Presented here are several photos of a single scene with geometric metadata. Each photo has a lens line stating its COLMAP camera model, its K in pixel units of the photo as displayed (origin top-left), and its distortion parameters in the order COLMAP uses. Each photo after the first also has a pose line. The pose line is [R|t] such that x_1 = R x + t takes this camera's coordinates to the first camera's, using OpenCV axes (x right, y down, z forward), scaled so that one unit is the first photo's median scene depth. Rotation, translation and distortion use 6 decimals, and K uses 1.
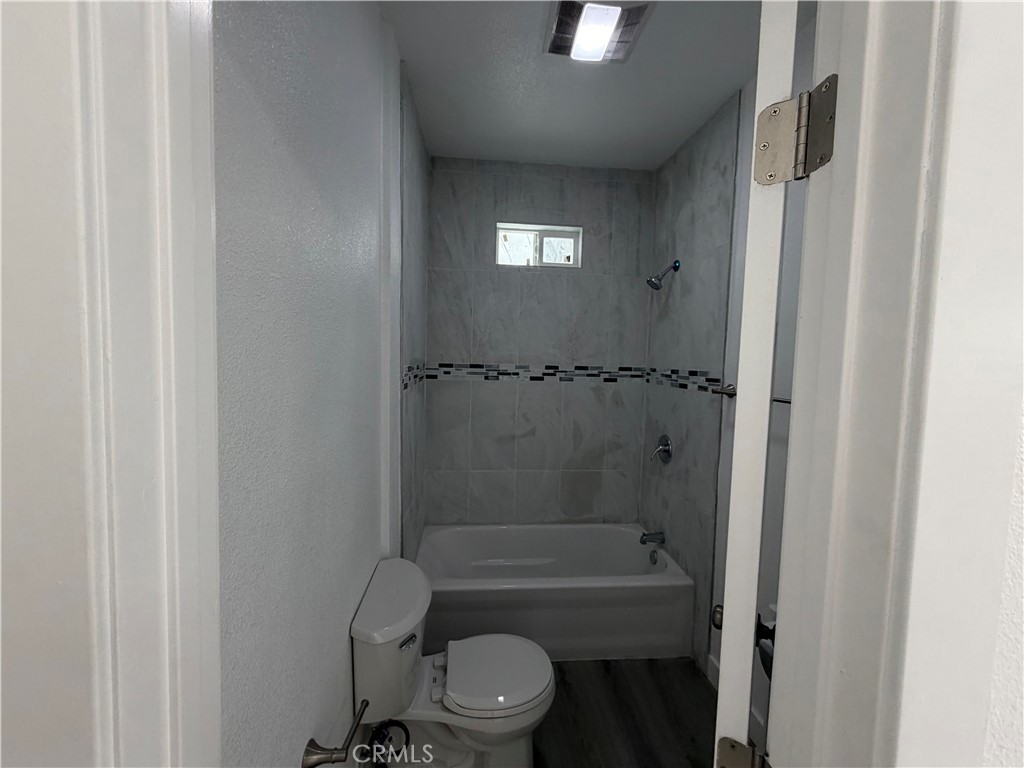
lens RADIAL K [[407.6, 0, 512.0], [0, 407.6, 384.0], [0, 0, 1]] dist [-0.001683, -0.000075]
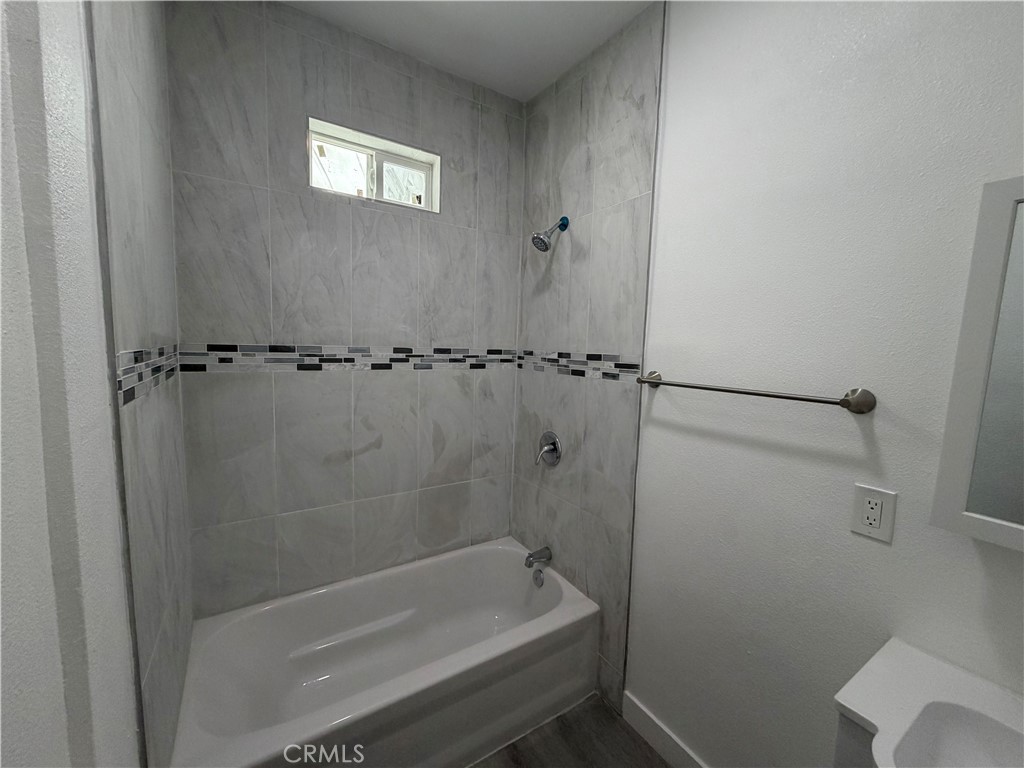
lens RADIAL K [[407.6, 0, 512.0], [0, 407.6, 384.0], [0, 0, 1]] dist [-0.001683, -0.000075]
pose [[0.887478, -0.042646, 0.458872, -0.063318], [0.021206, 0.998434, 0.051776, -0.015258], [-0.460362, -0.036219, 0.886992, 0.284704]]
